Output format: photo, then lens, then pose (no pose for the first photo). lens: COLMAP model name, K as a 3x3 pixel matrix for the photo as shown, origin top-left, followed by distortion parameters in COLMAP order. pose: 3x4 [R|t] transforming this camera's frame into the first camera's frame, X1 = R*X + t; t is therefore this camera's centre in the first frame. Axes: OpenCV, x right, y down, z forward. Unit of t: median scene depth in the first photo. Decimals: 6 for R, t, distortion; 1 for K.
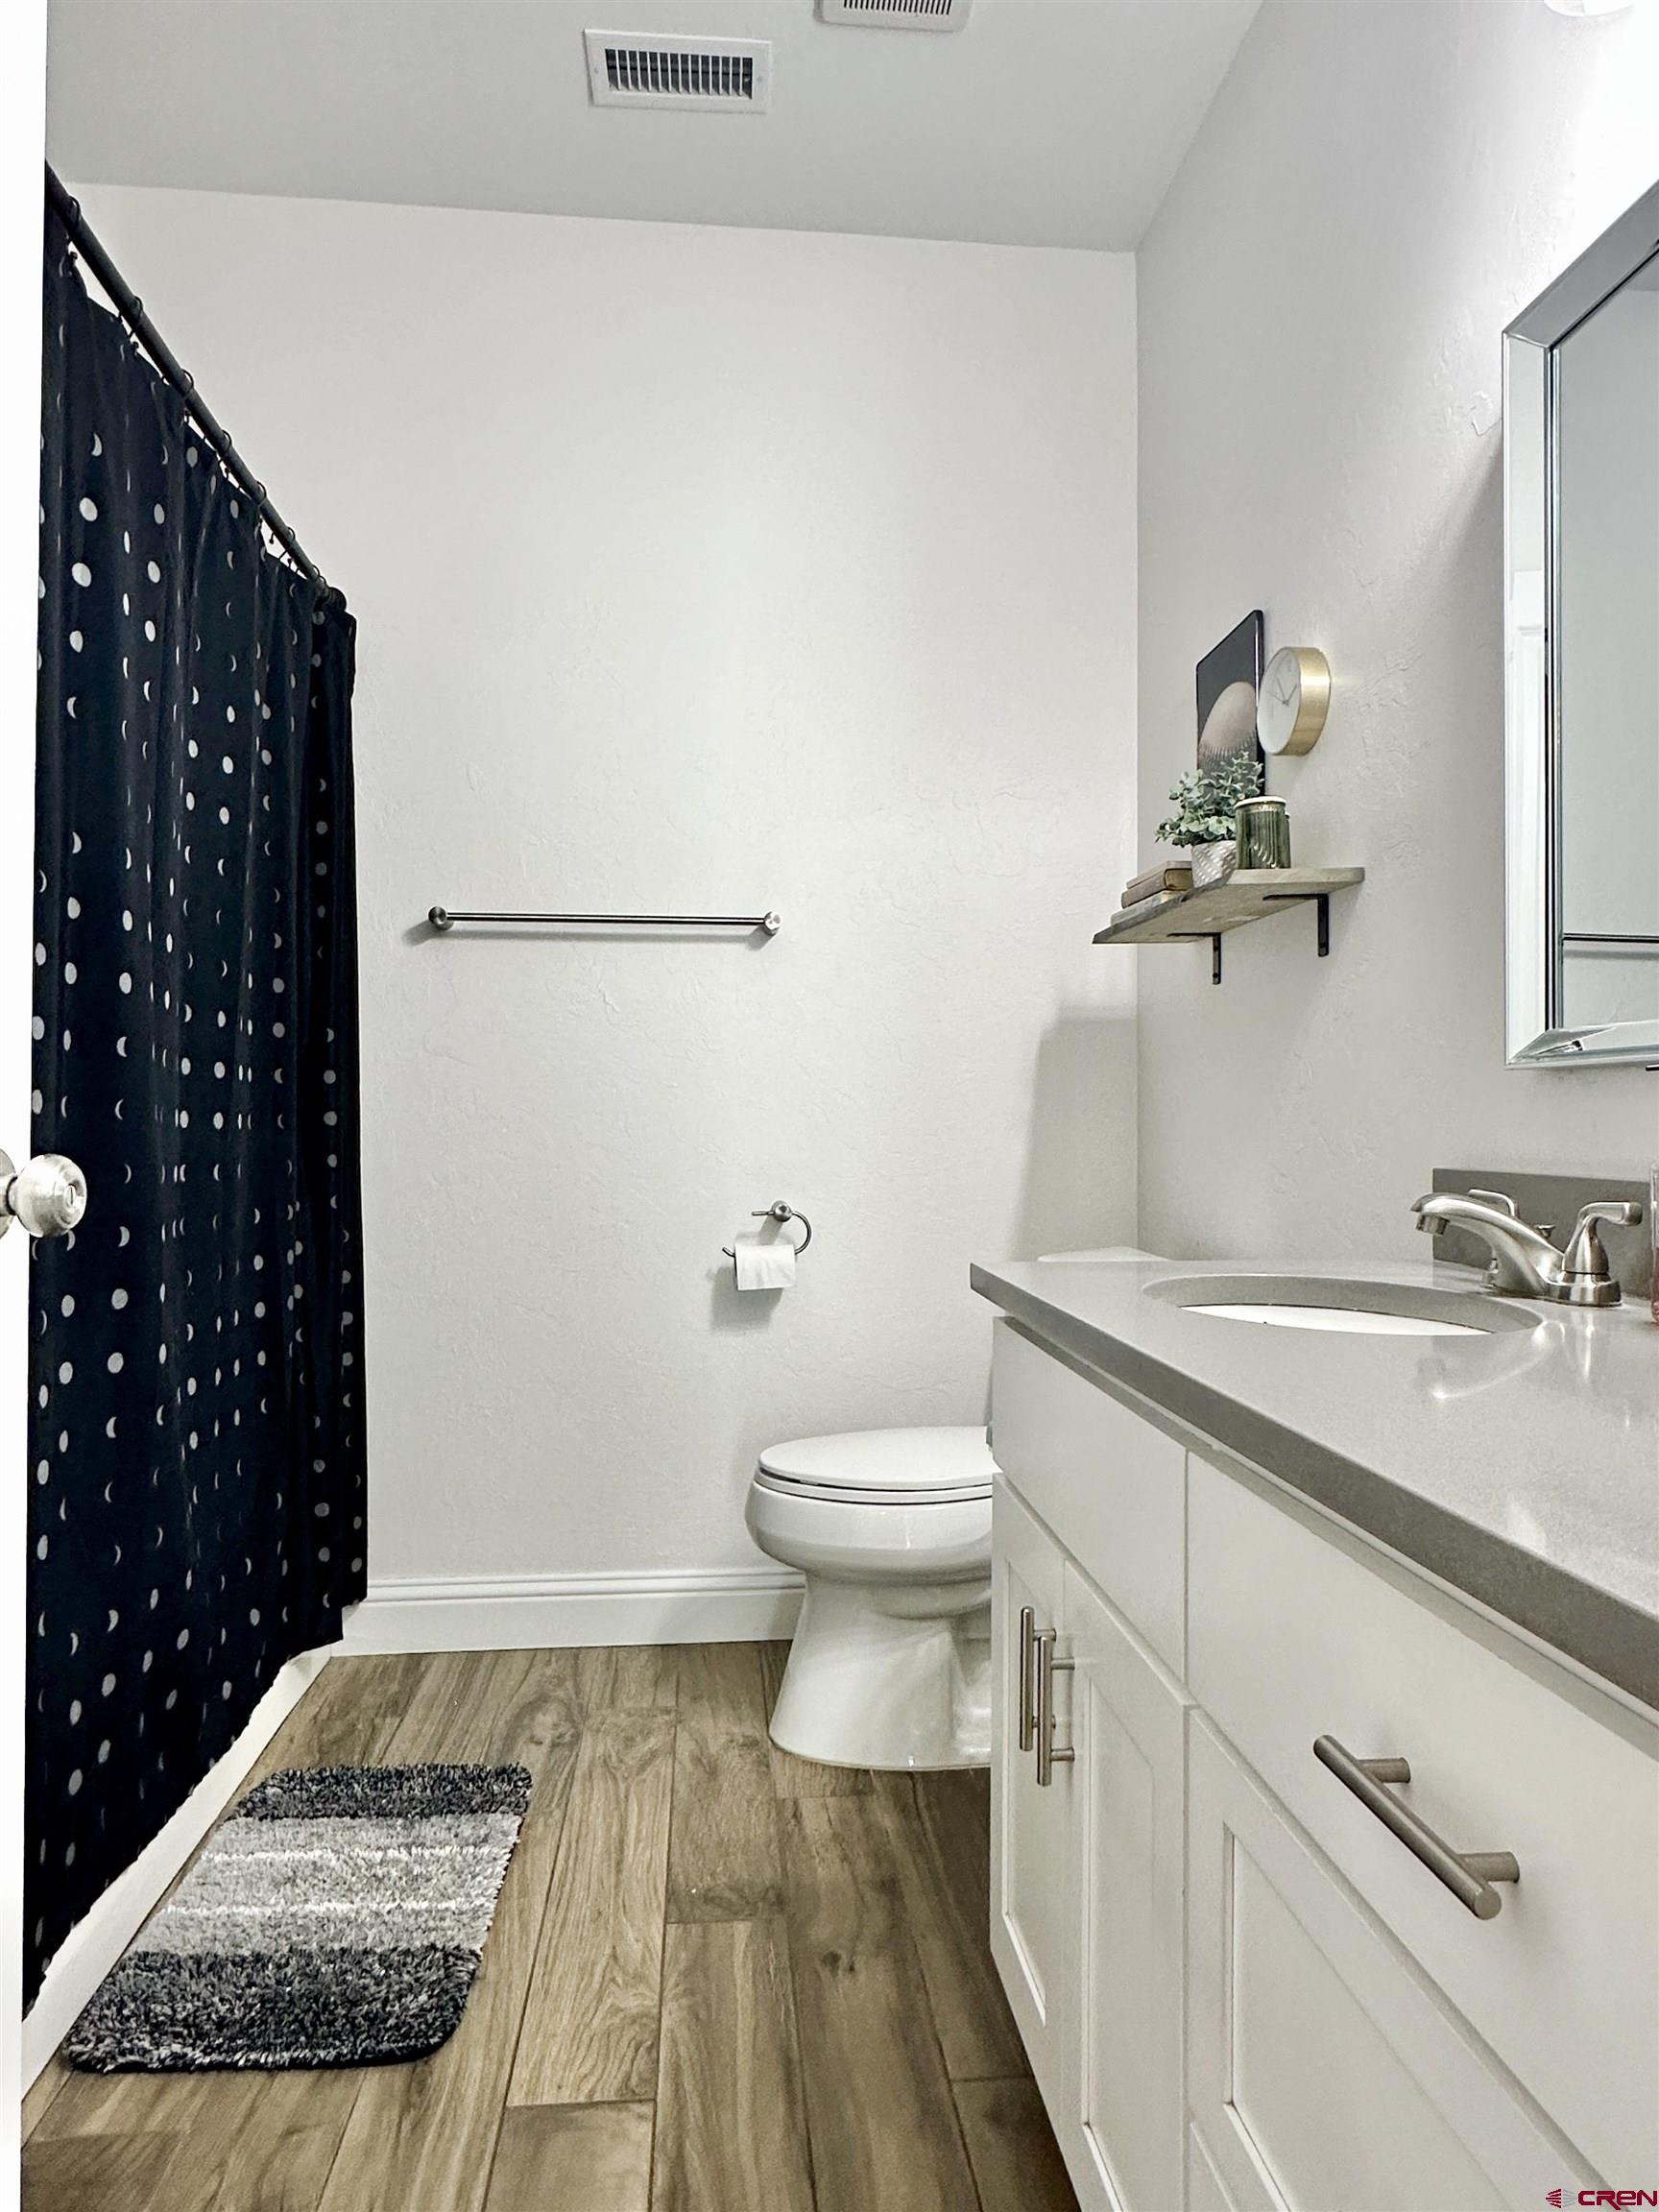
lens RADIAL K [[1294.1, 0, 828.5], [0, 1294.1, 1104.8], [0, 0, 1]] dist [-0.003856, -0.005491]
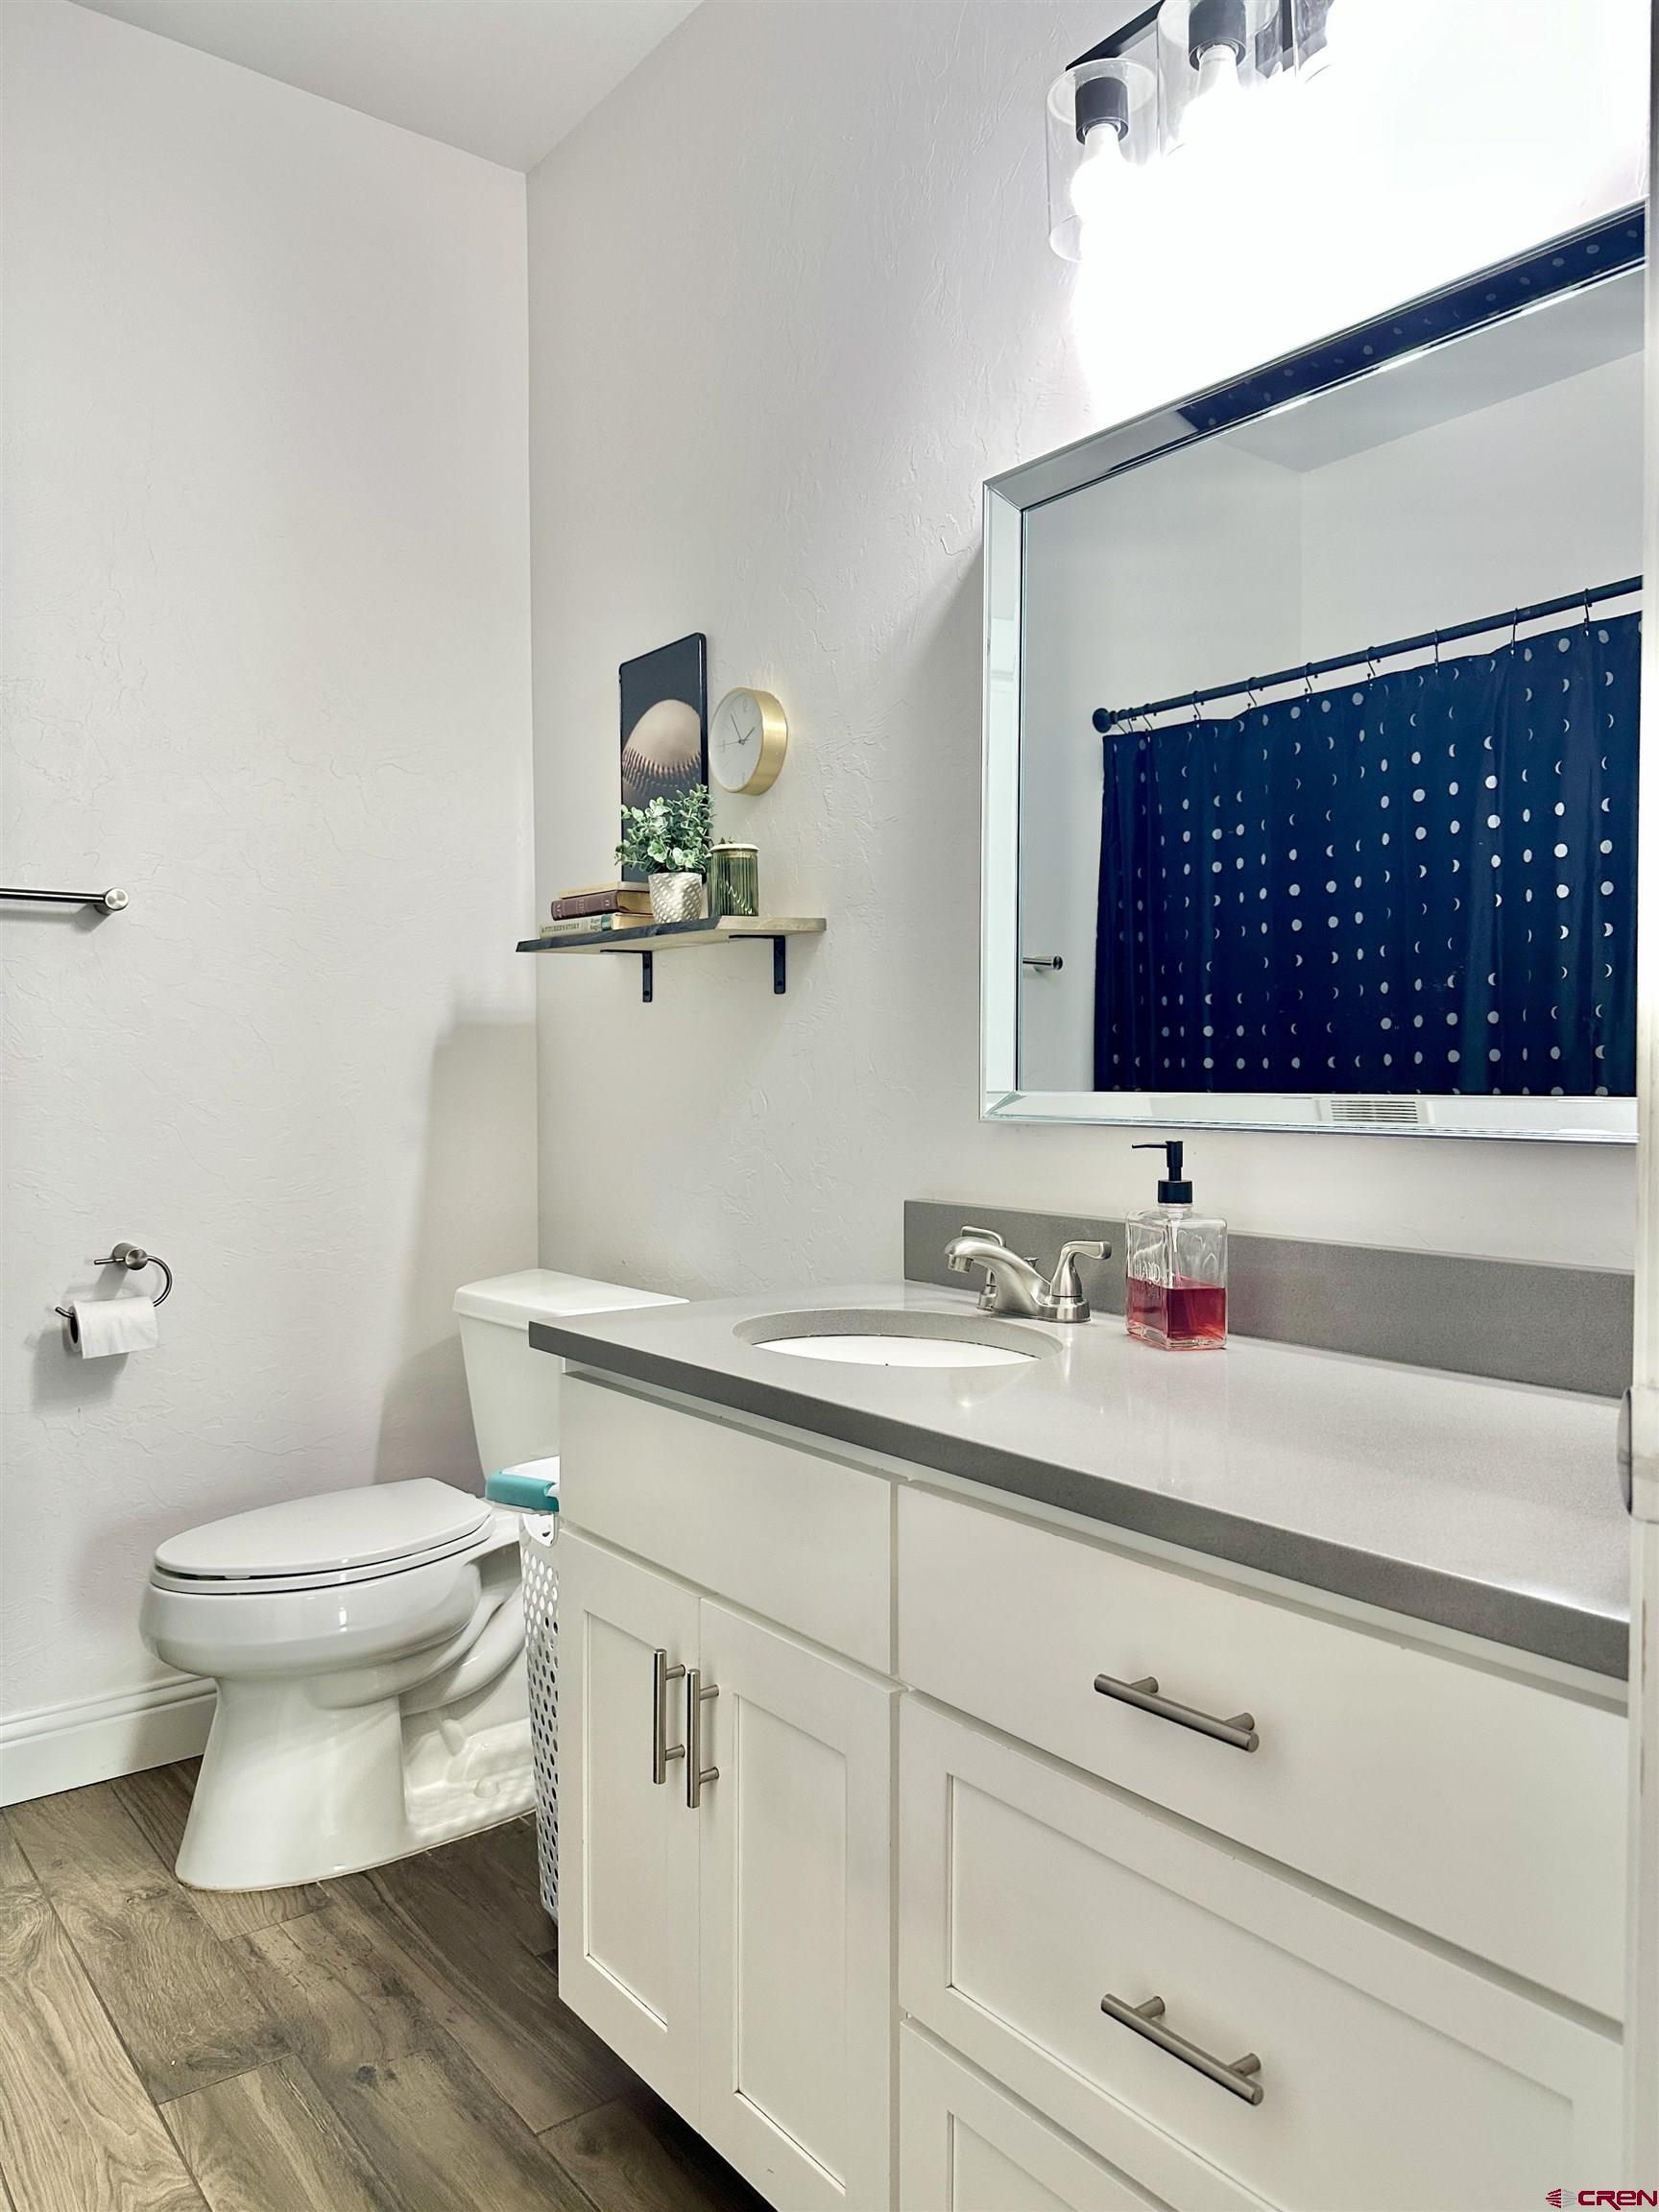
lens RADIAL K [[1550.3, 0, 832.0], [0, 1550.3, 1117.7], [0, 0, 1]] dist [0.056443, -0.071565]
pose [[0.842109, -0.019673, 0.538948, -0.265607], [-0.004160, 0.999068, 0.042968, -0.068099], [-0.539291, -0.038426, 0.841243, -0.093129]]
